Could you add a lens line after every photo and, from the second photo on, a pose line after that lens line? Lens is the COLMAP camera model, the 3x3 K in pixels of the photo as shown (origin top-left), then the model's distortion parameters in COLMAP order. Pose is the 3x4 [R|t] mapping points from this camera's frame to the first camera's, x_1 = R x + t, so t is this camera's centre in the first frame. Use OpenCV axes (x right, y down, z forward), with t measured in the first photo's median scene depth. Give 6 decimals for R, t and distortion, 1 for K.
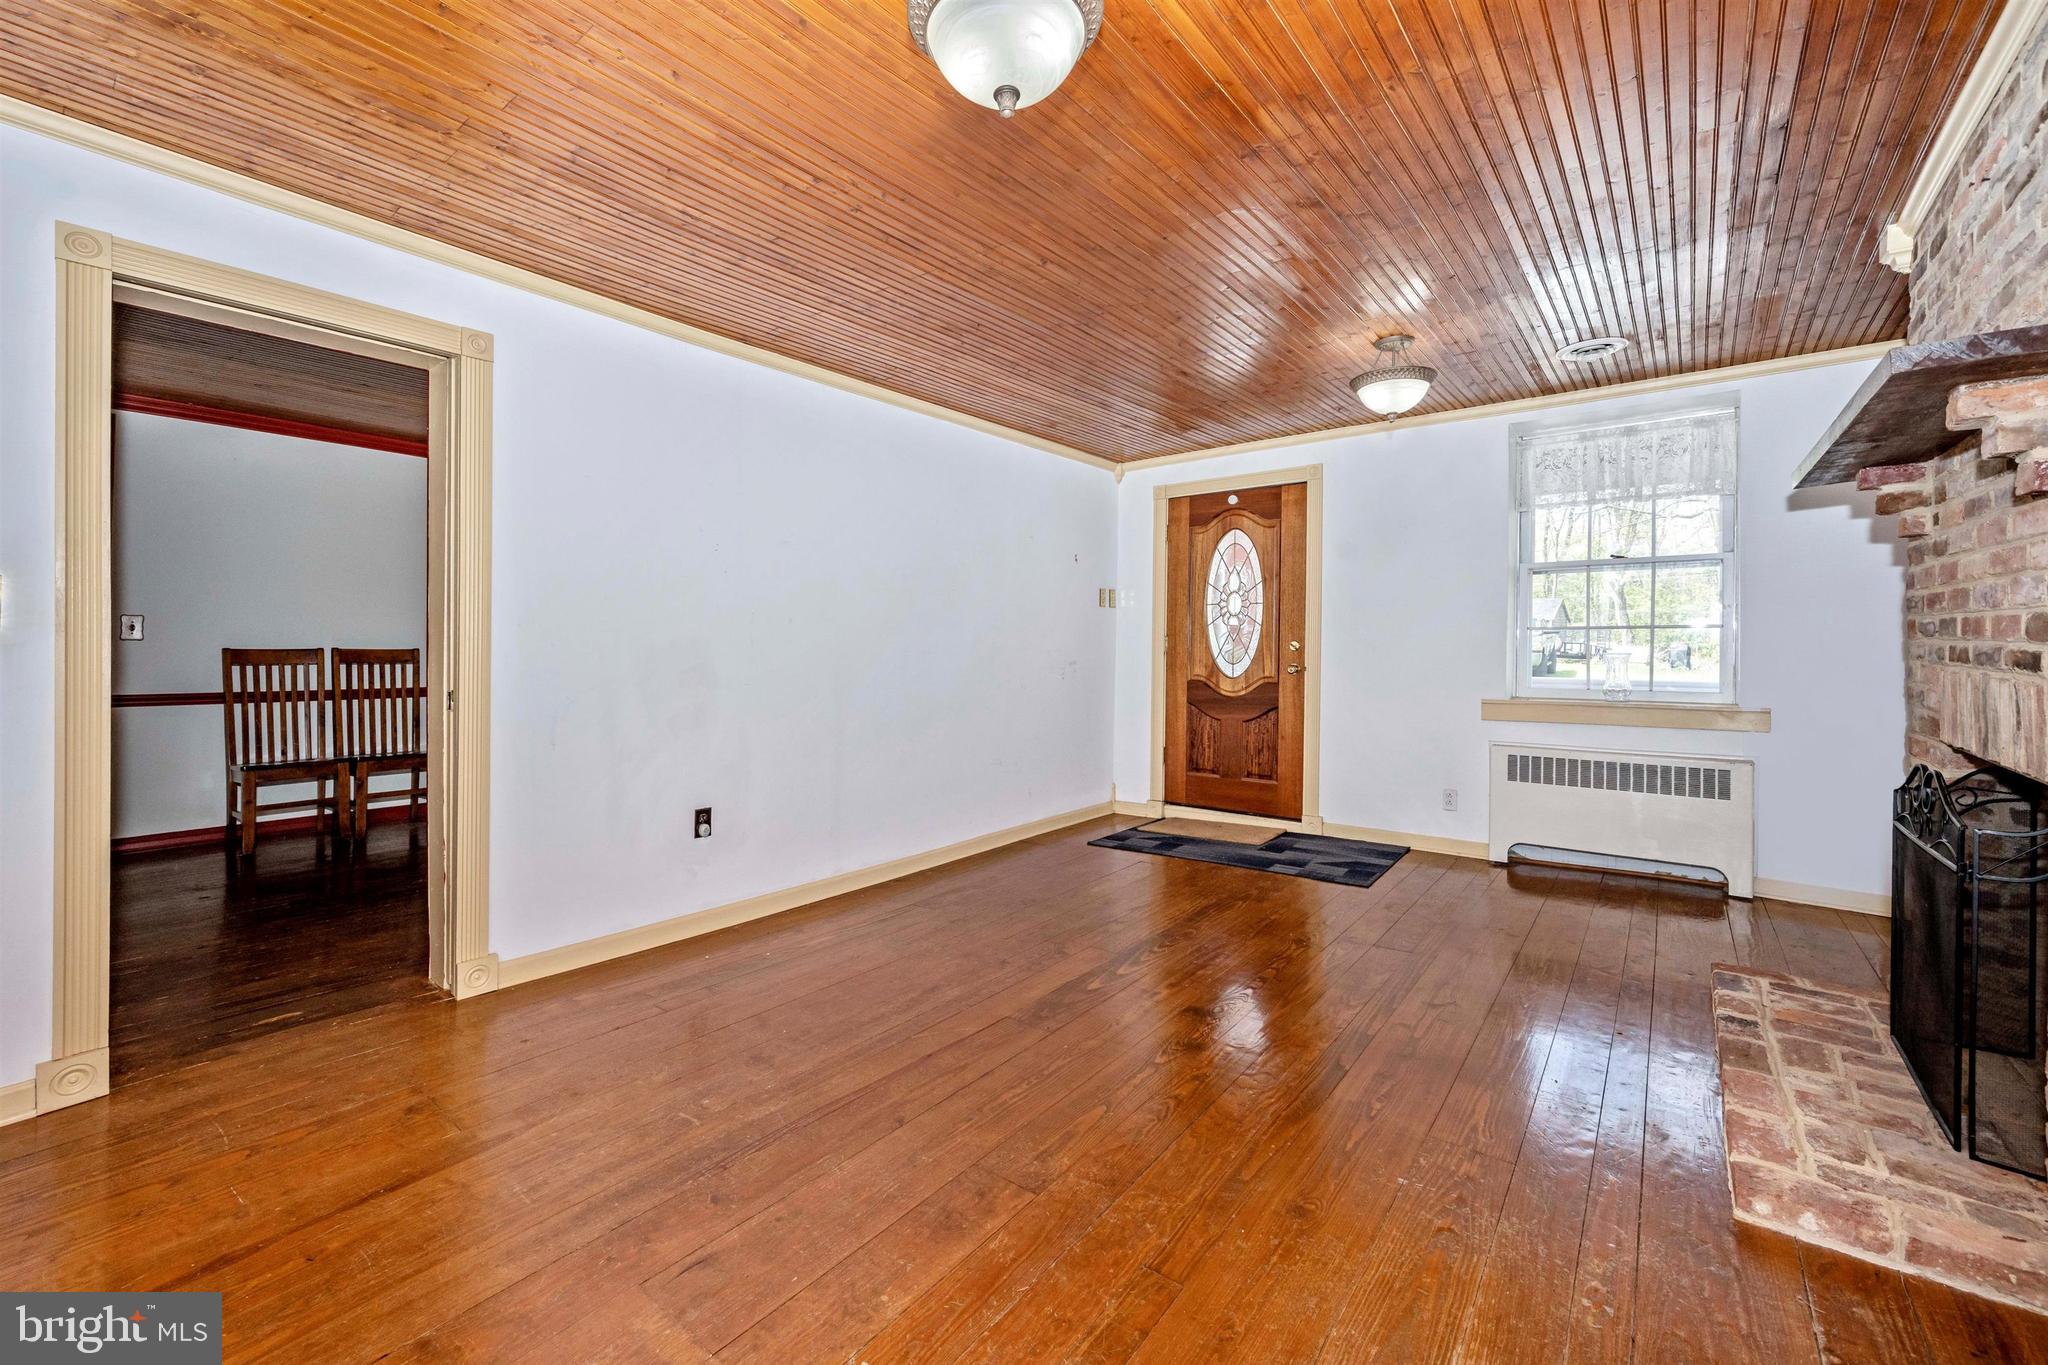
lens RADIAL K [[831.3, 0, 1033.7], [0, 831.3, 669.1], [0, 0, 1]] dist [0.006295, 0.000670]
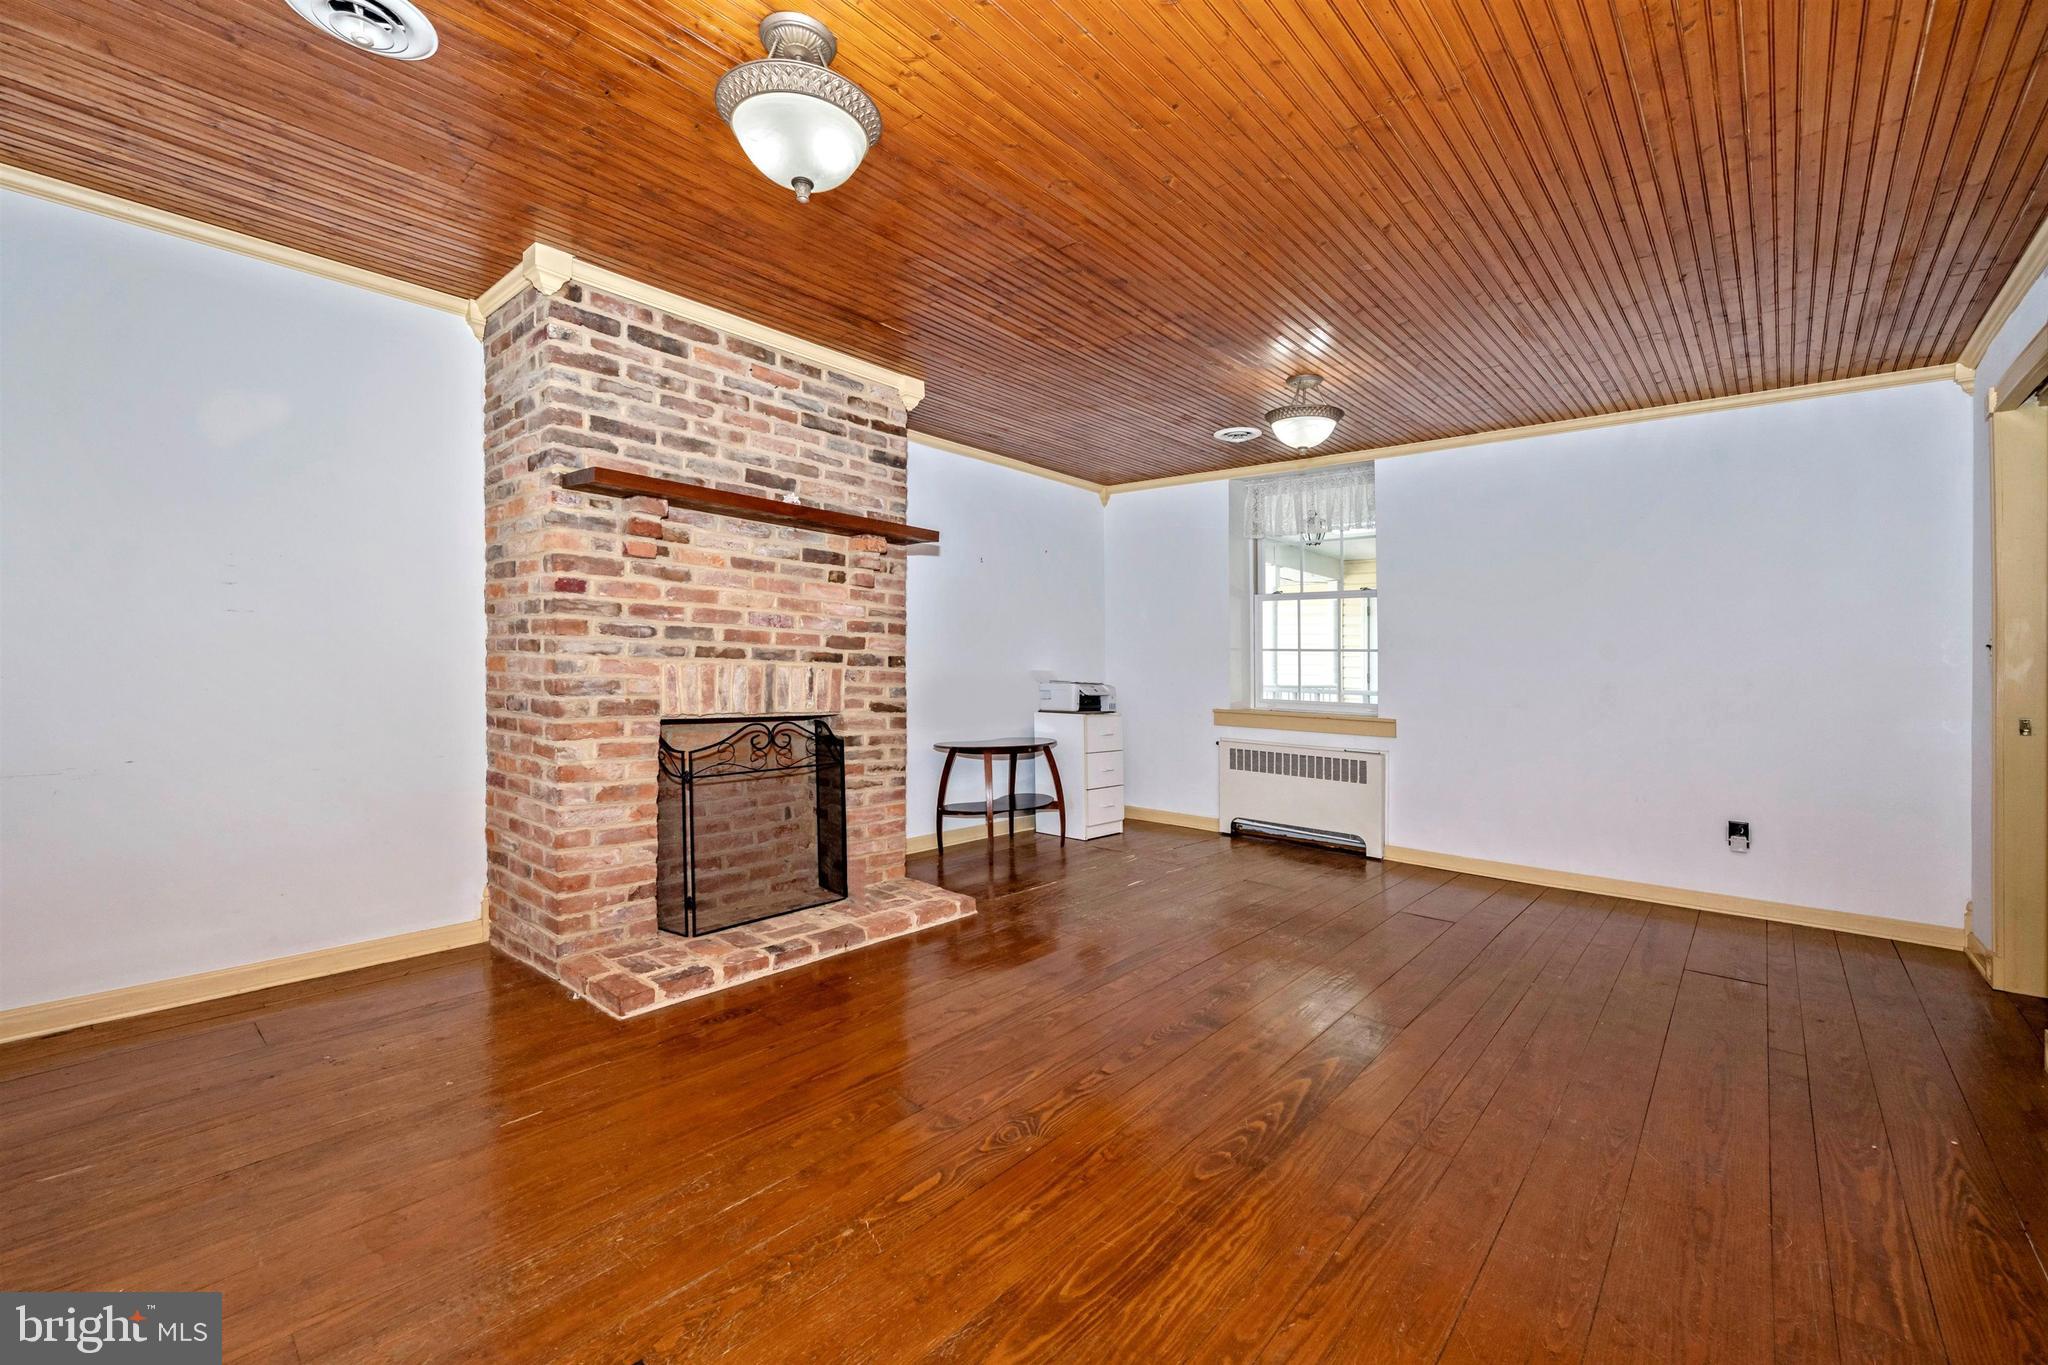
lens RADIAL K [[831.3, 0, 1037.9], [0, 831.3, 643.6], [0, 0, 1]] dist [0.006295, 0.000670]
pose [[-0.997578, -0.021655, 0.066105, 0.233710], [-0.021365, 0.999759, 0.005088, -0.029475], [-0.066199, 0.003663, -0.997800, 1.349430]]
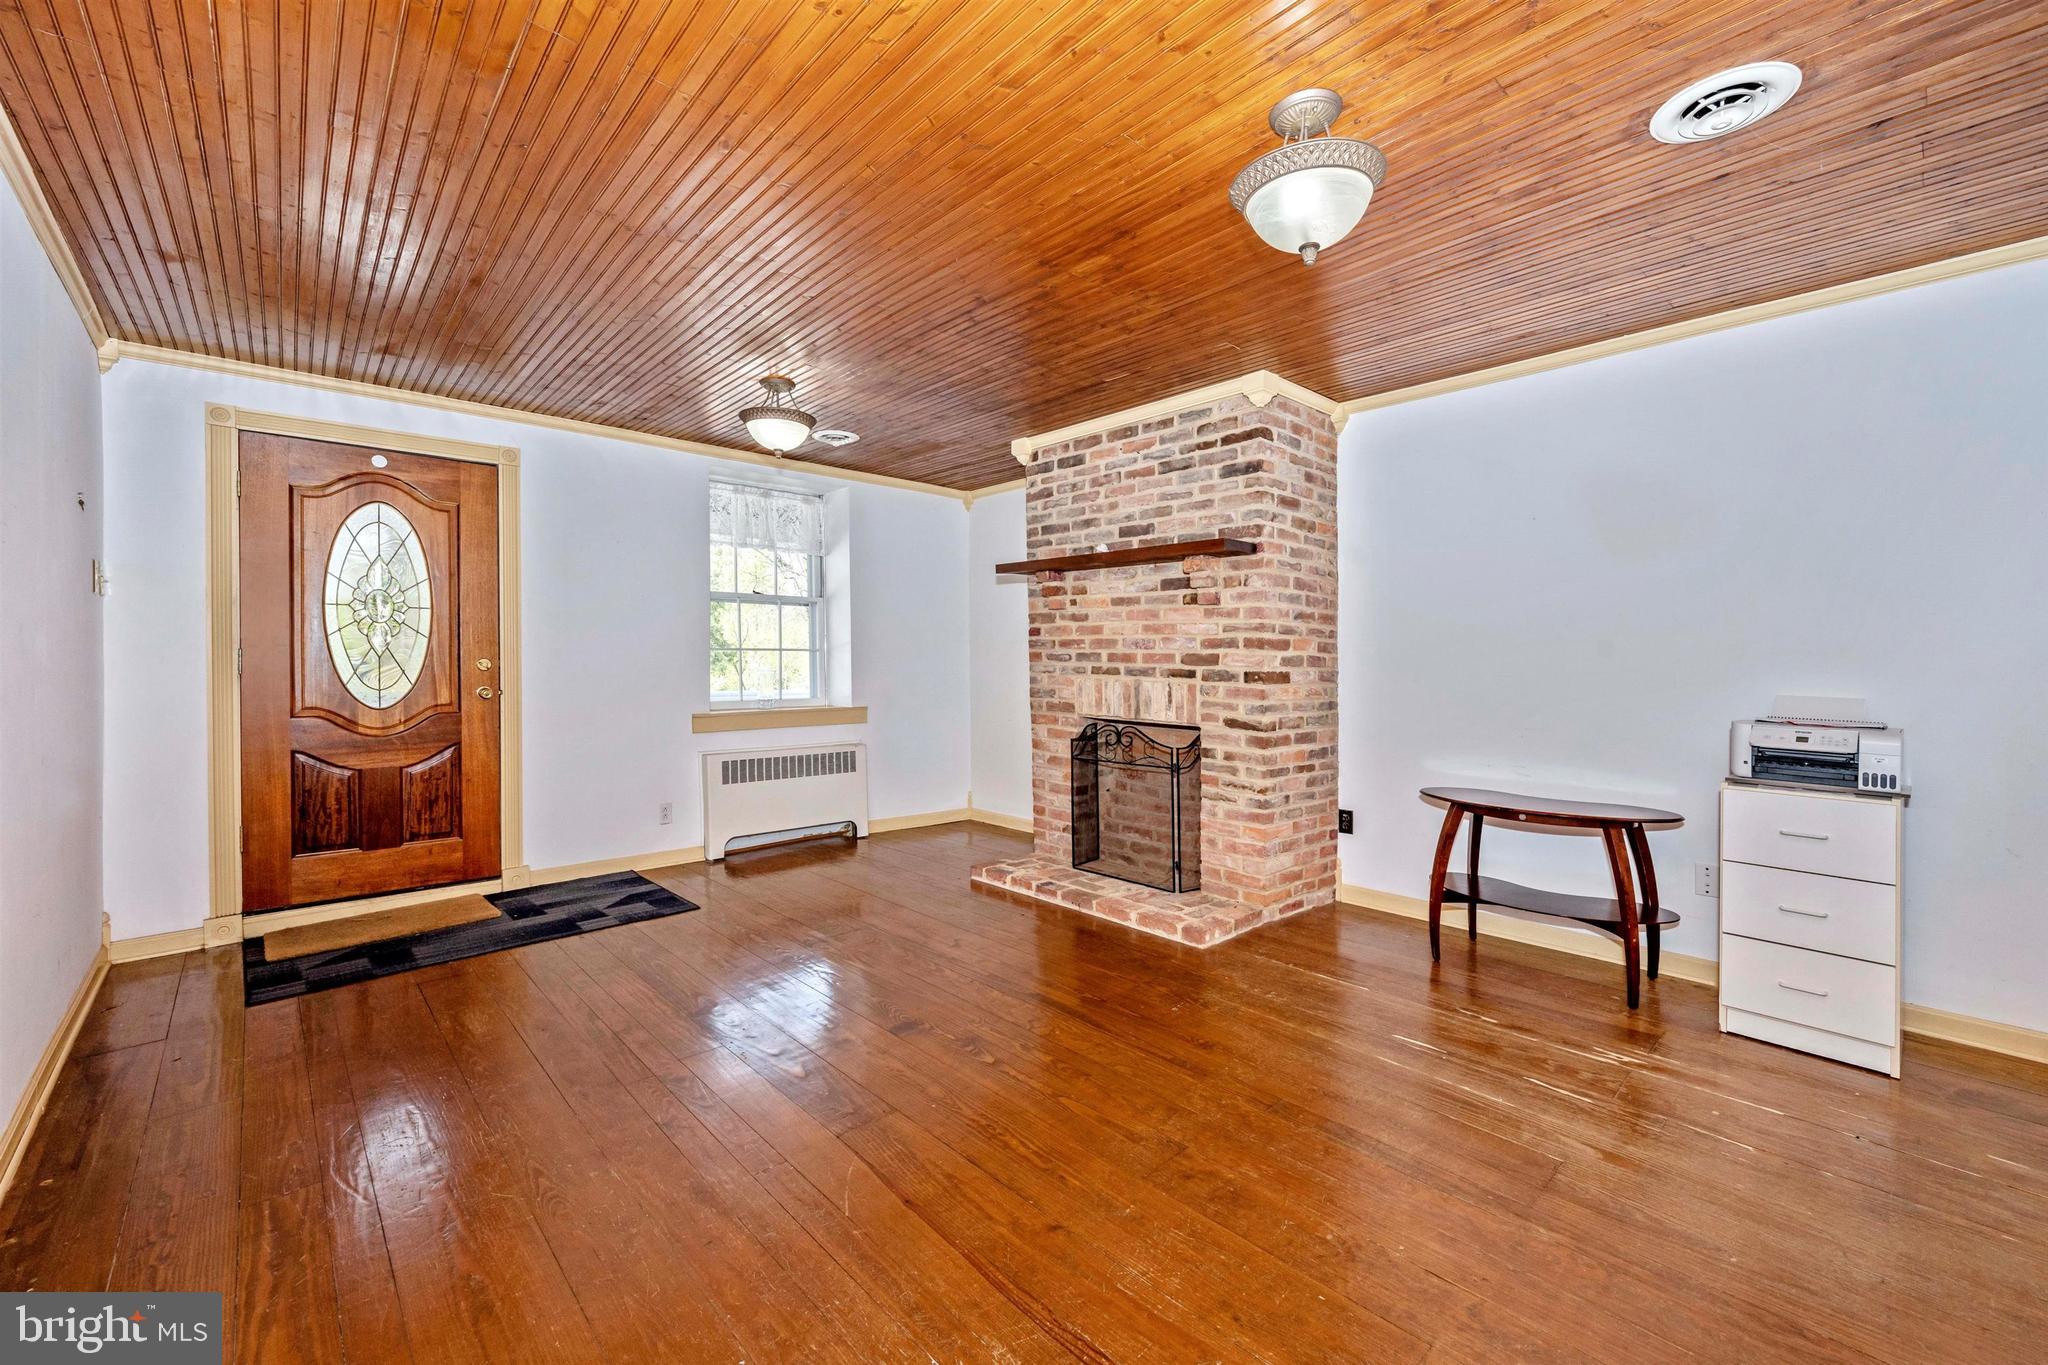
lens RADIAL K [[831.3, 0, 1026.3], [0, 831.3, 675.4], [0, 0, 1]] dist [0.006295, 0.000670]
pose [[0.173965, -0.016467, 0.984614, -0.517138], [0.024065, 0.999633, 0.012466, -0.019367], [-0.984458, 0.021526, 0.174298, 0.447426]]
